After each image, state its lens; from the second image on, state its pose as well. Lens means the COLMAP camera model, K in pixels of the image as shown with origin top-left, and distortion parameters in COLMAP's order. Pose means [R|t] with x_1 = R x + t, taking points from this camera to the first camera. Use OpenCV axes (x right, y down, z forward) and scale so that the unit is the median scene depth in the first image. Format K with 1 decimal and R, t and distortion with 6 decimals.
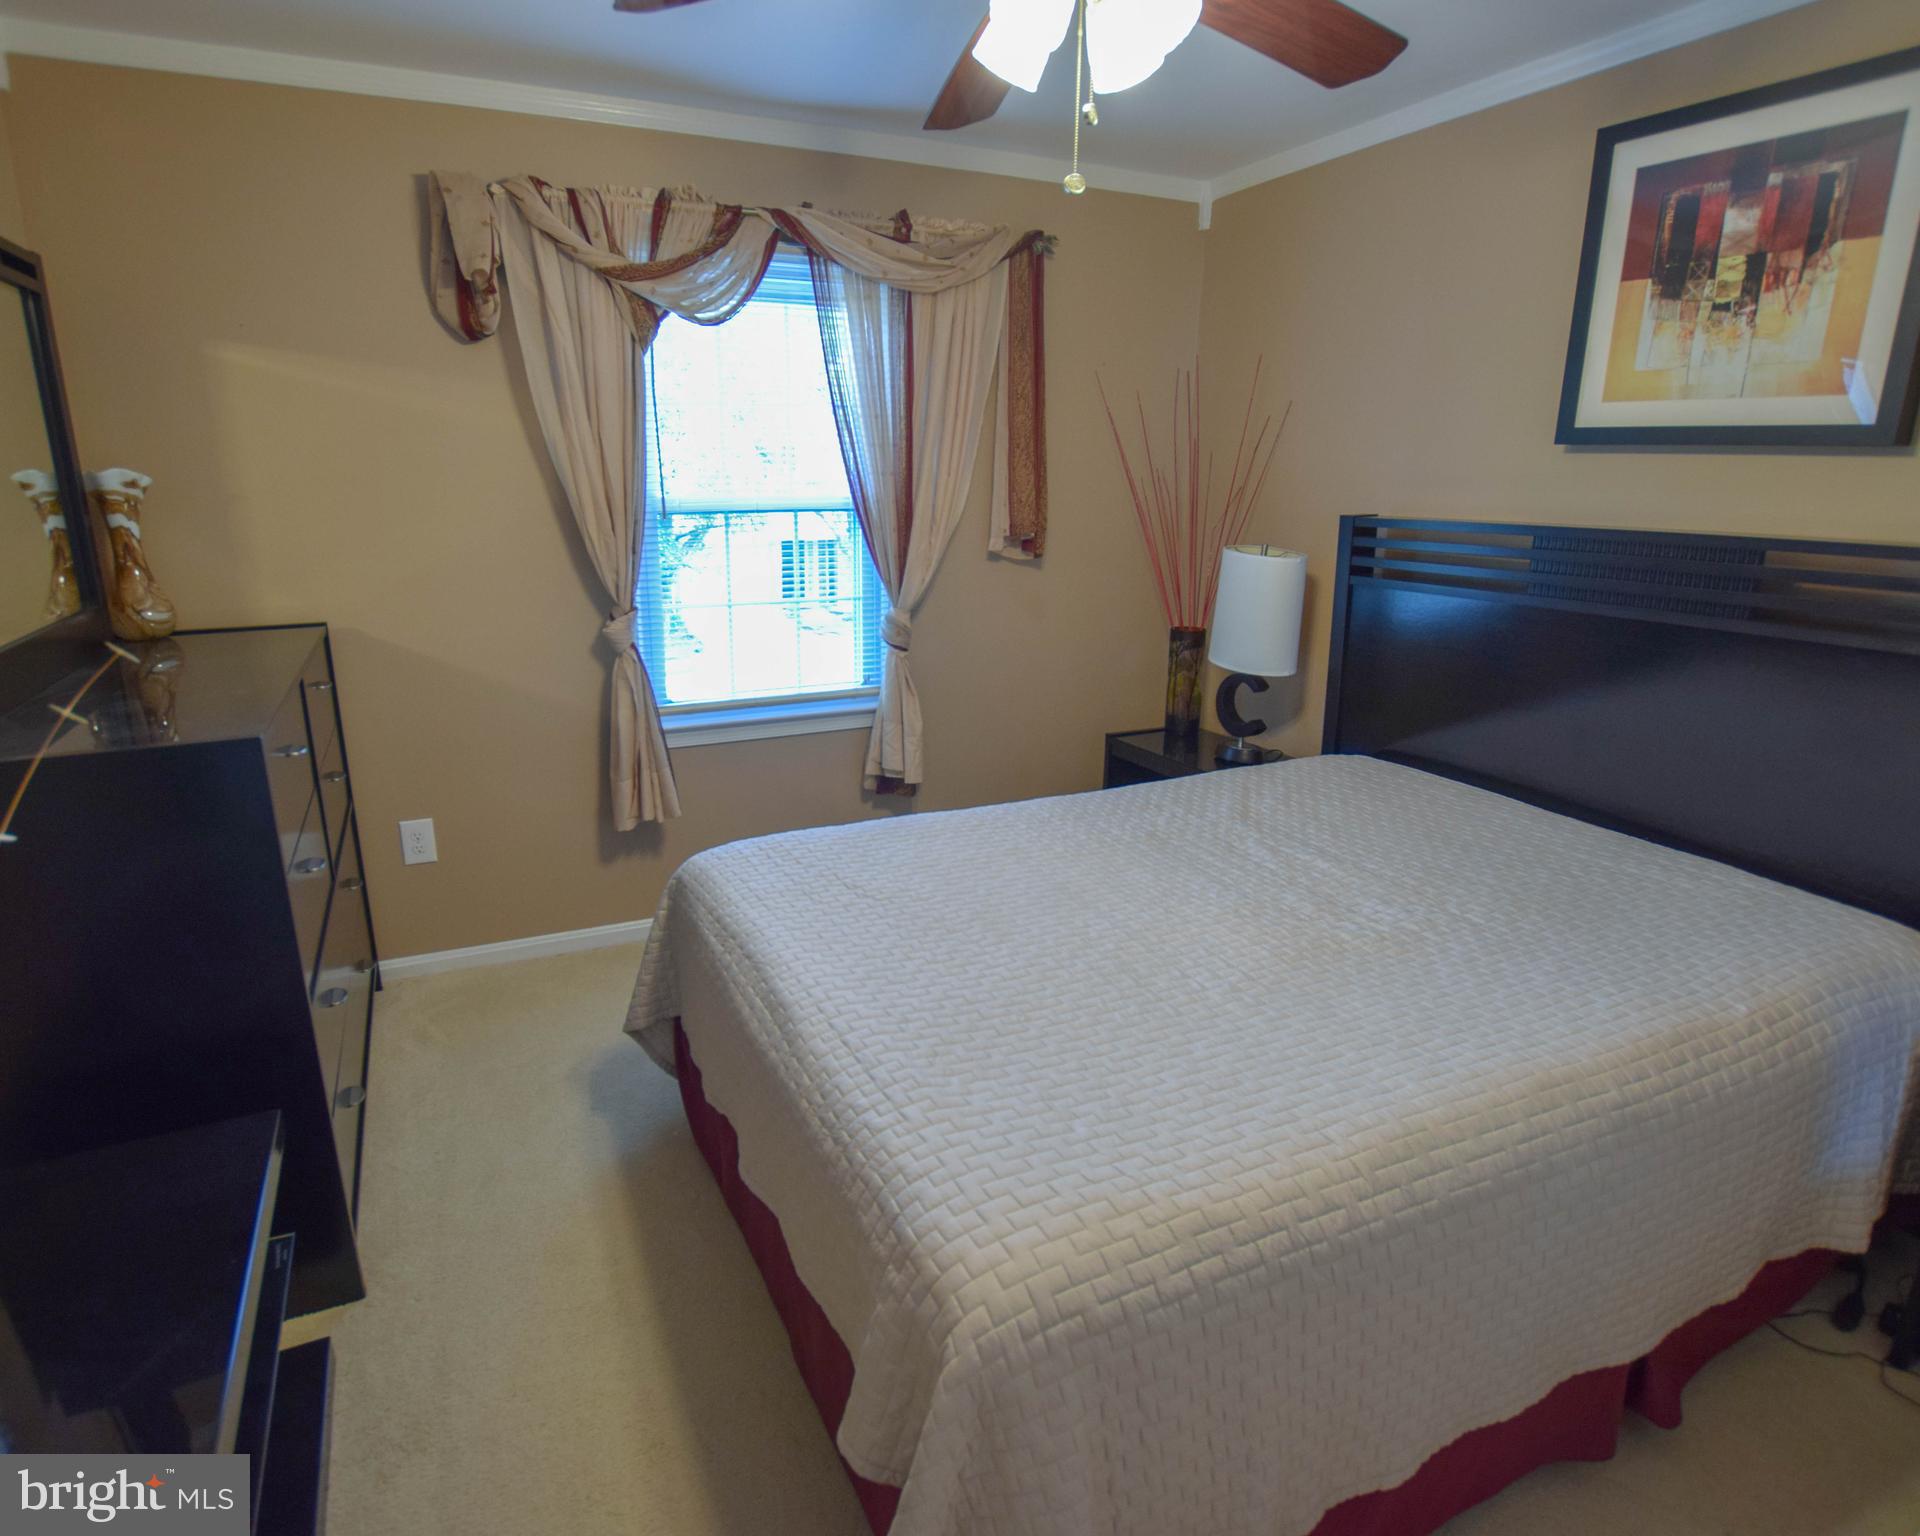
lens RADIAL K [[1013.6, 0, 954.2], [0, 1013.6, 745.8], [0, 0, 1]] dist [-0.023428, 0.000086]
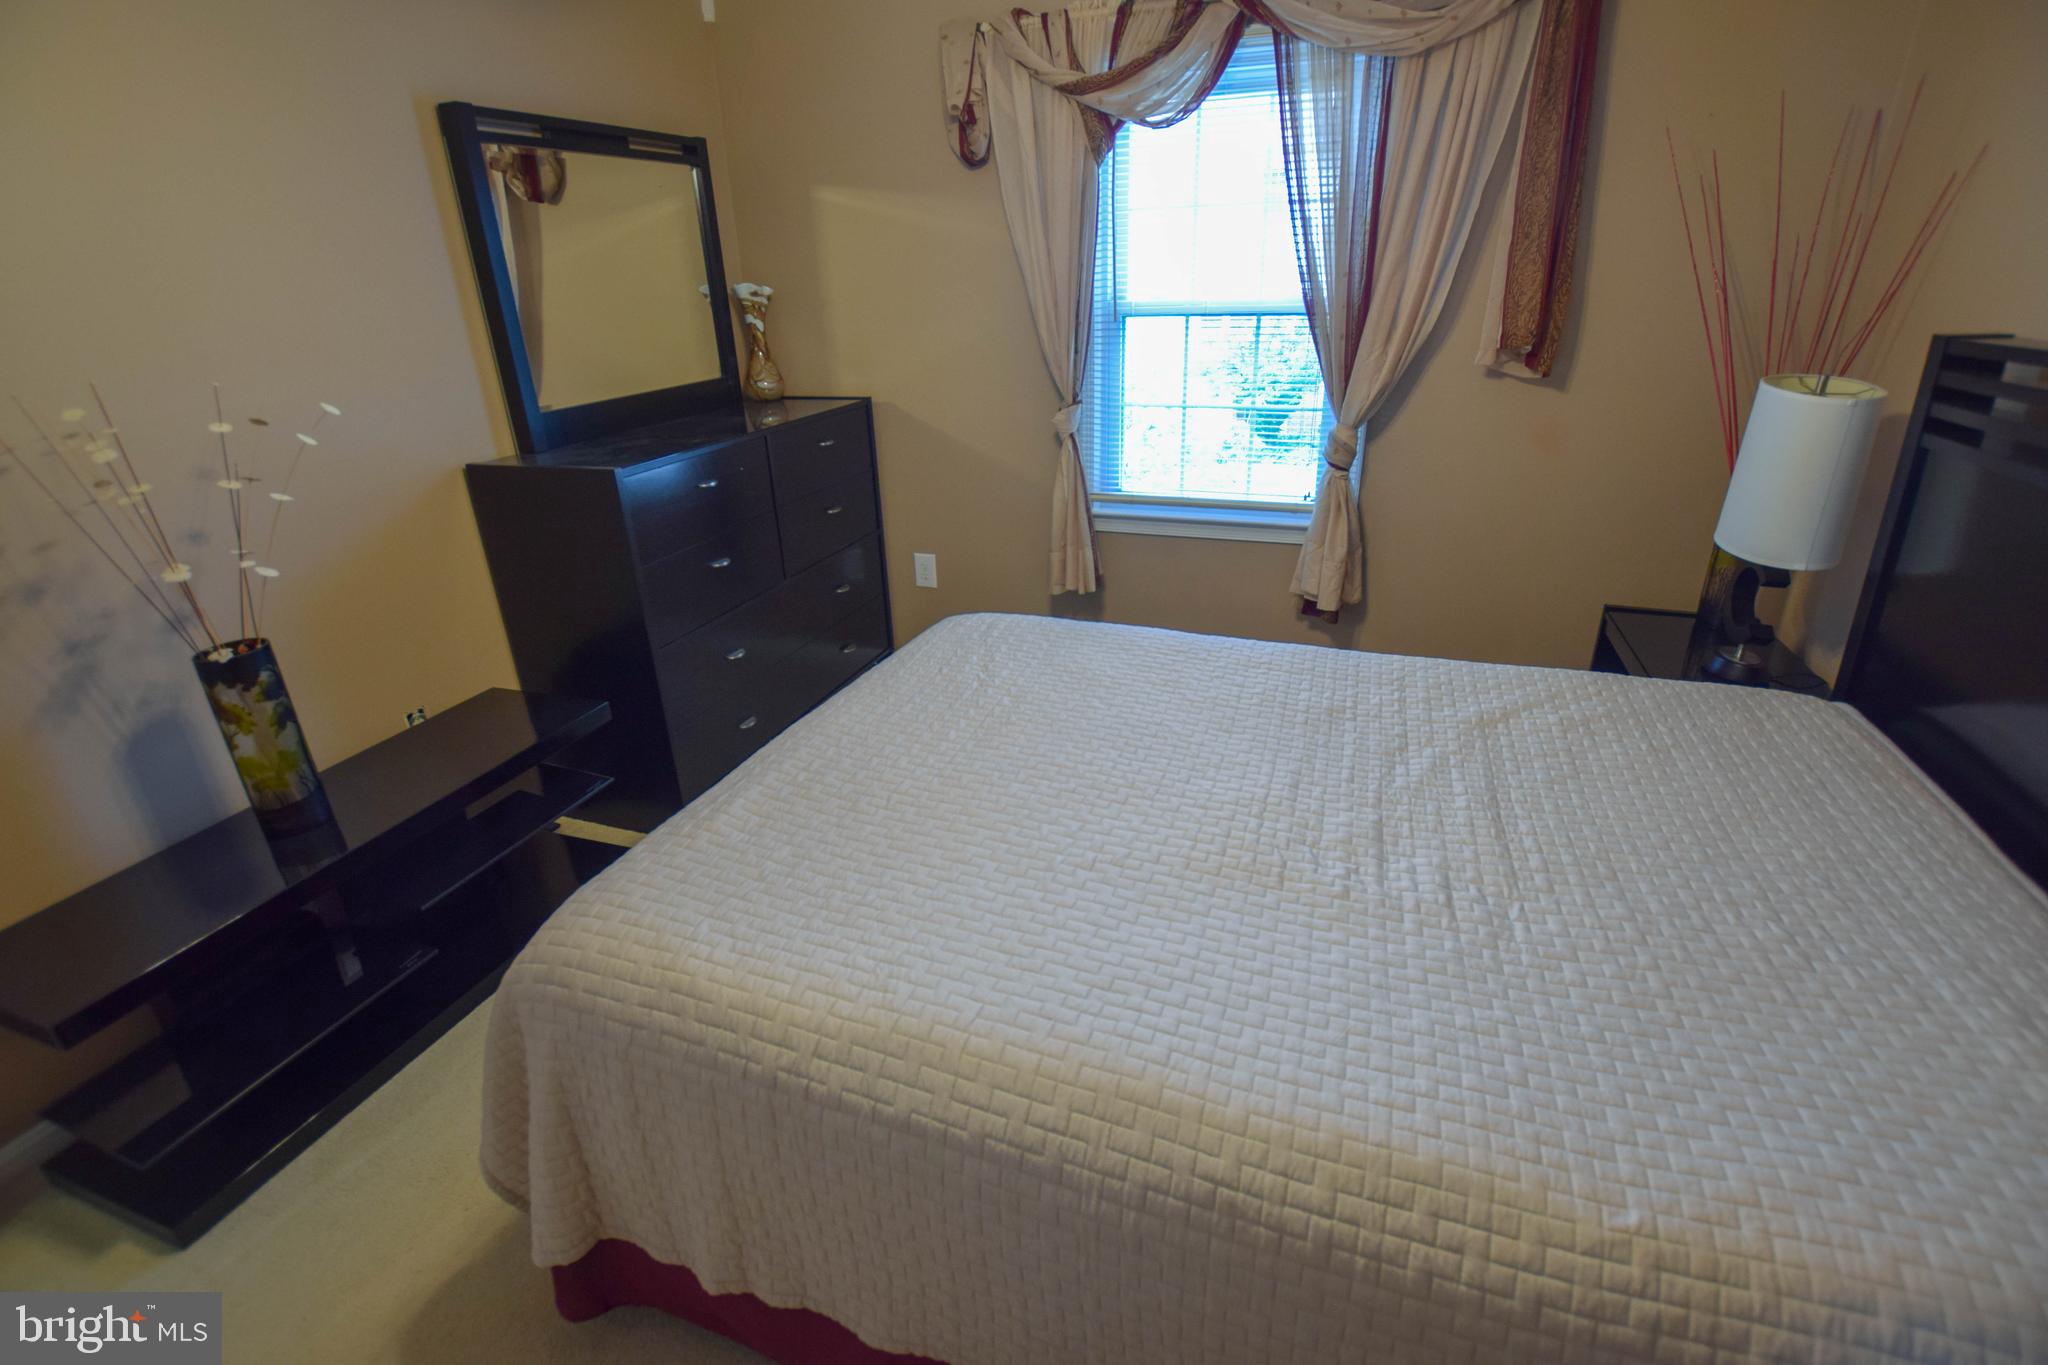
lens RADIAL K [[931.2, 0, 1021.9], [0, 931.2, 673.2], [0, 0, 1]] dist [-0.037252, 0.006519]
pose [[0.713184, 0.256948, -0.652186, 0.404820], [-0.156490, 0.965276, 0.209172, -0.052616], [0.683286, -0.047118, 0.728629, 0.190405]]
